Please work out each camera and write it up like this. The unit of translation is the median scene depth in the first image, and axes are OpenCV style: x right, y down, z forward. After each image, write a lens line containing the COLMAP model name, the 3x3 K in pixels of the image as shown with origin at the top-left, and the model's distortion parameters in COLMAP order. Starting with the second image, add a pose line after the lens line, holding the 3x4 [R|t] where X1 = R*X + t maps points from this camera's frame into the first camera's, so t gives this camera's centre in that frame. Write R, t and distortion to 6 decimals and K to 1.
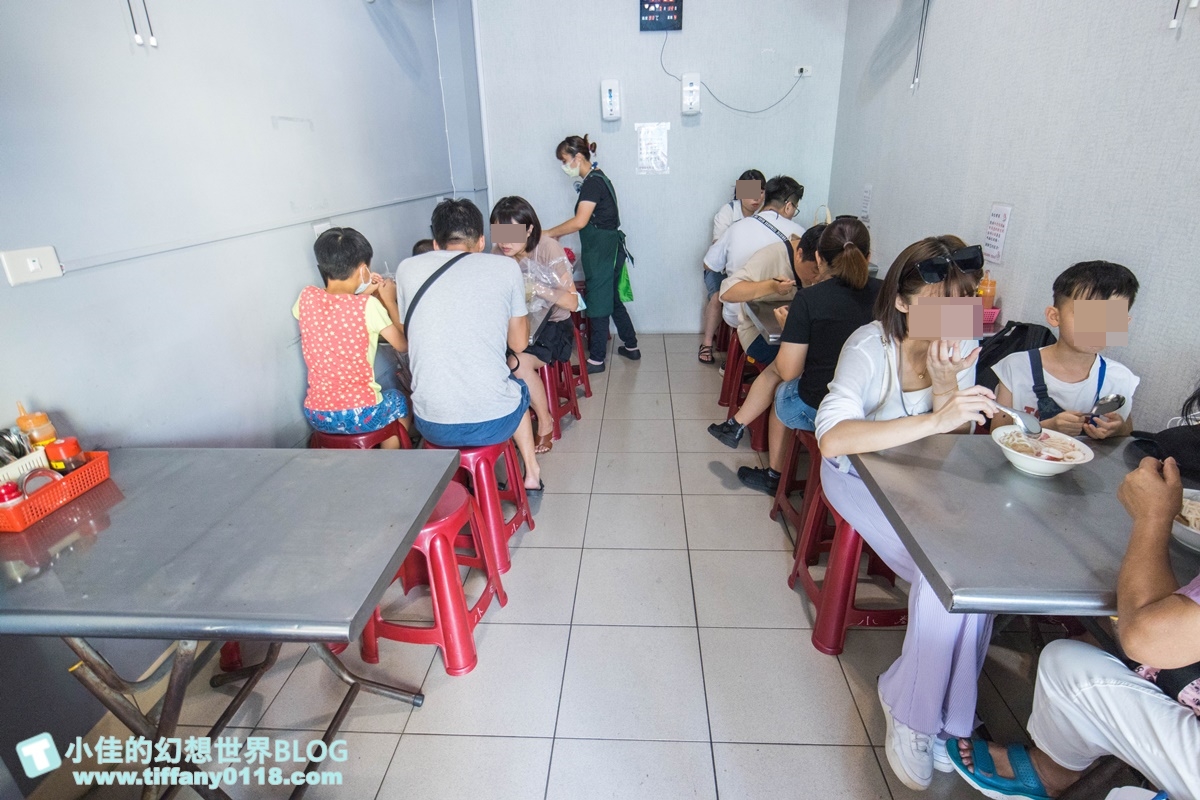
lens RADIAL K [[598.2, 0, 600.0], [0, 598.2, 400.0], [0, 0, 1]] dist [-0.025587, 0.000345]
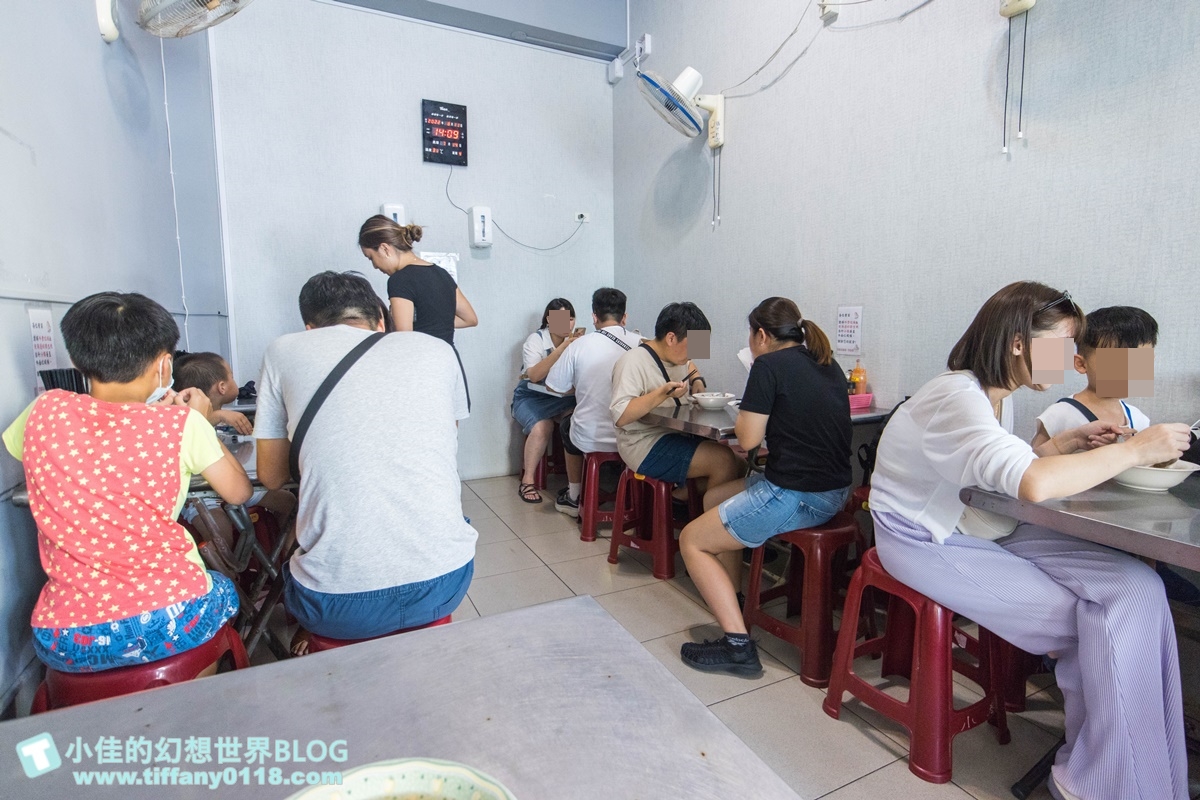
lens RADIAL K [[598.2, 0, 600.0], [0, 598.2, 400.0], [0, 0, 1]] dist [-0.025587, 0.000345]
pose [[0.863260, -0.036782, 0.503418, -0.329457], [0.175338, 0.957087, -0.230742, 0.025678], [-0.473327, 0.287458, 0.832664, 0.326444]]
